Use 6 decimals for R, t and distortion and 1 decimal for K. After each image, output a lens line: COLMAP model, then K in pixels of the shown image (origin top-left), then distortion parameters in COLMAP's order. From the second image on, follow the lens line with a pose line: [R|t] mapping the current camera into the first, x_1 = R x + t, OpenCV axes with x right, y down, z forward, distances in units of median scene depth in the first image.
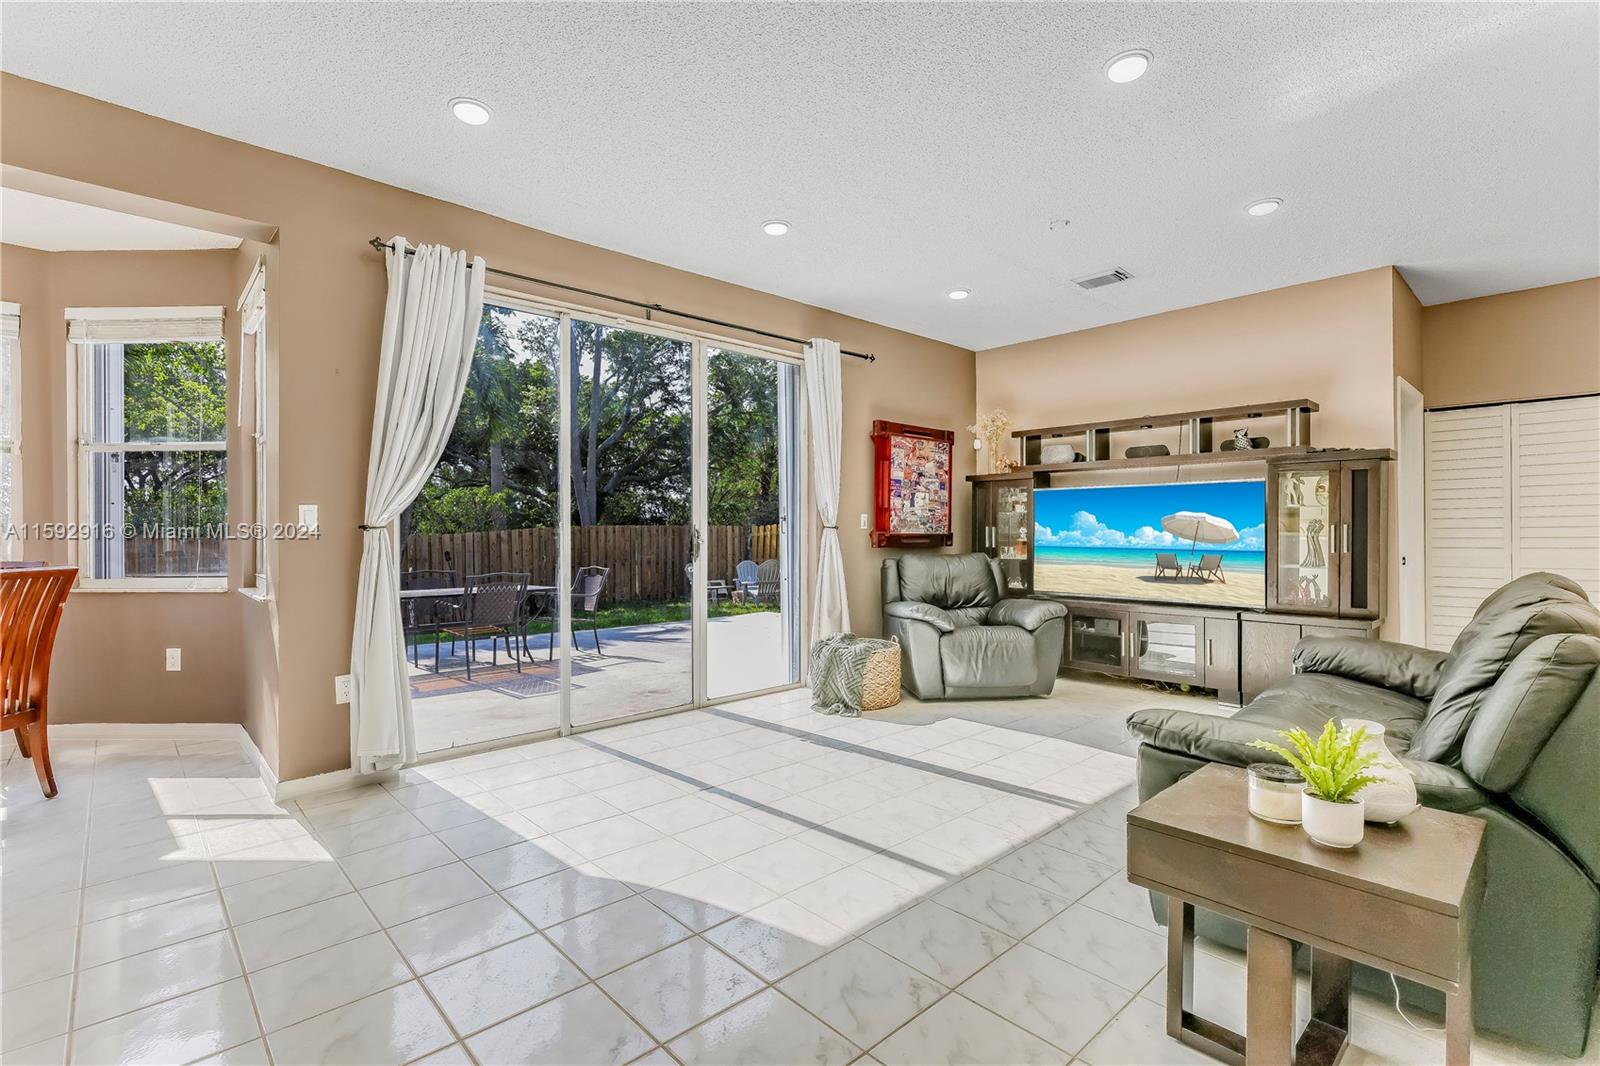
lens RADIAL K [[748.9, 0, 804.6], [0, 748.9, 529.0], [0, 0, 1]] dist [-0.001090, 0.001355]
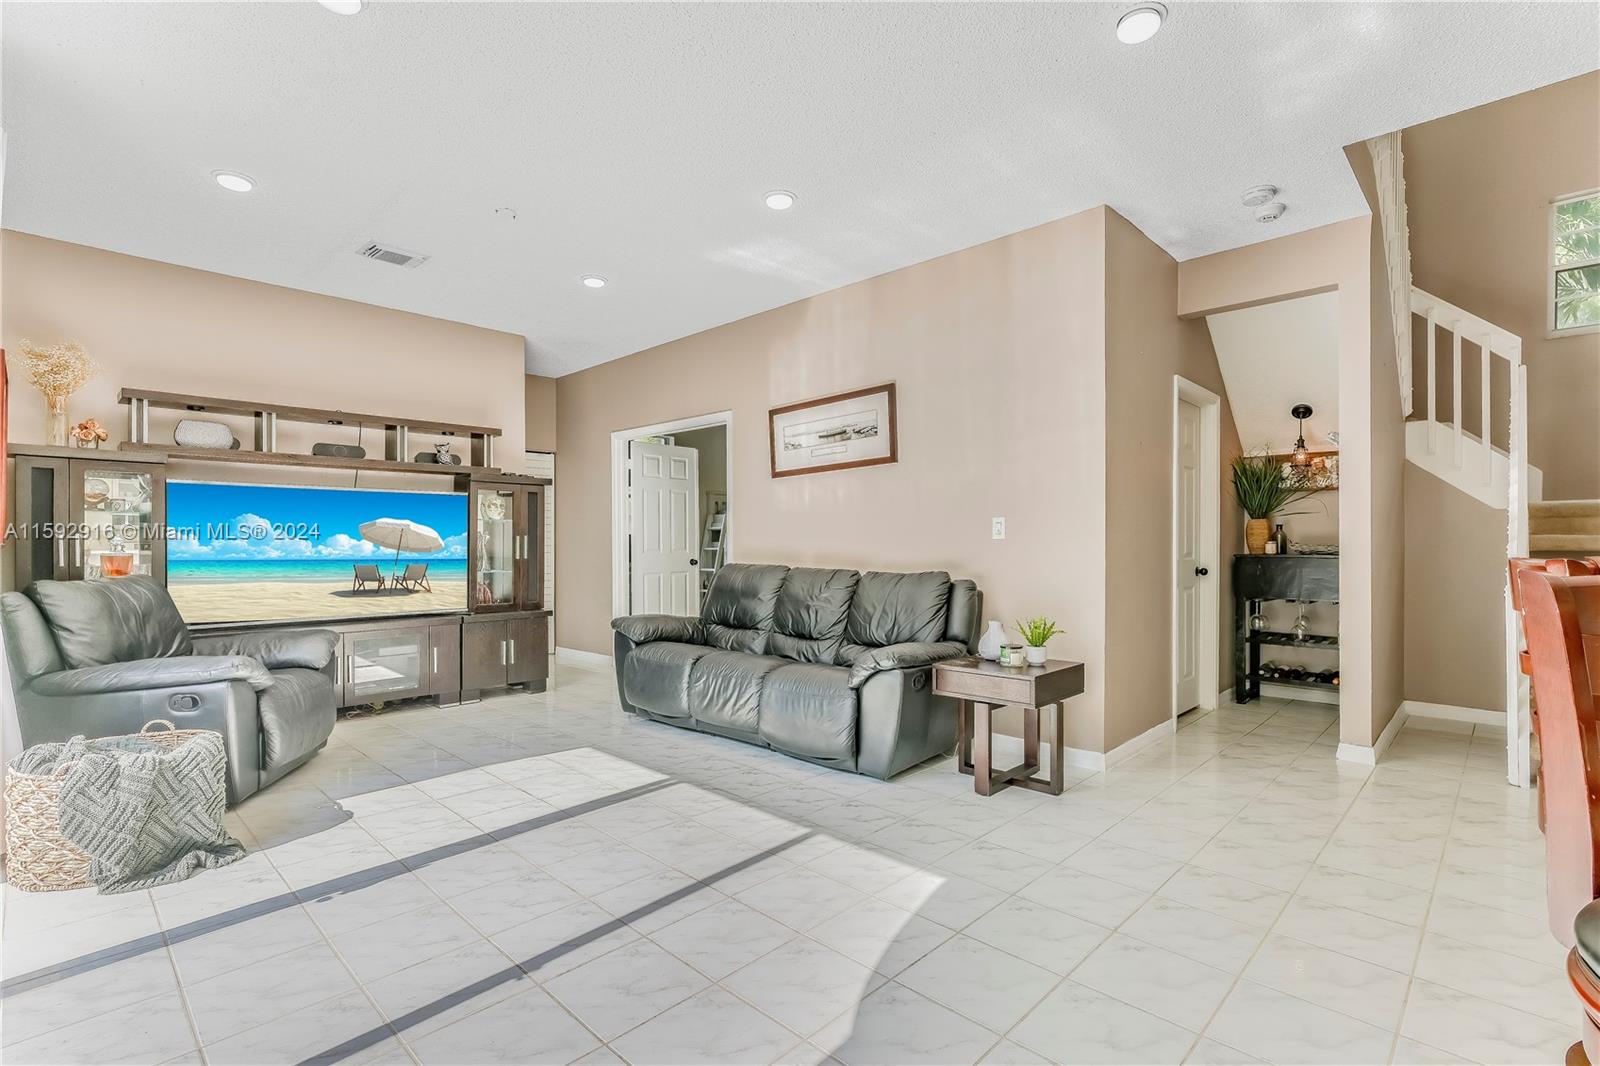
lens RADIAL K [[748.9, 0, 796.5], [0, 748.9, 536.6], [0, 0, 1]] dist [-0.001090, 0.001355]
pose [[-0.050020, 0.011491, 0.998682, -0.477049], [-0.001047, 0.999933, -0.011558, 0.008443], [-0.998748, -0.001624, -0.050005, 0.532118]]
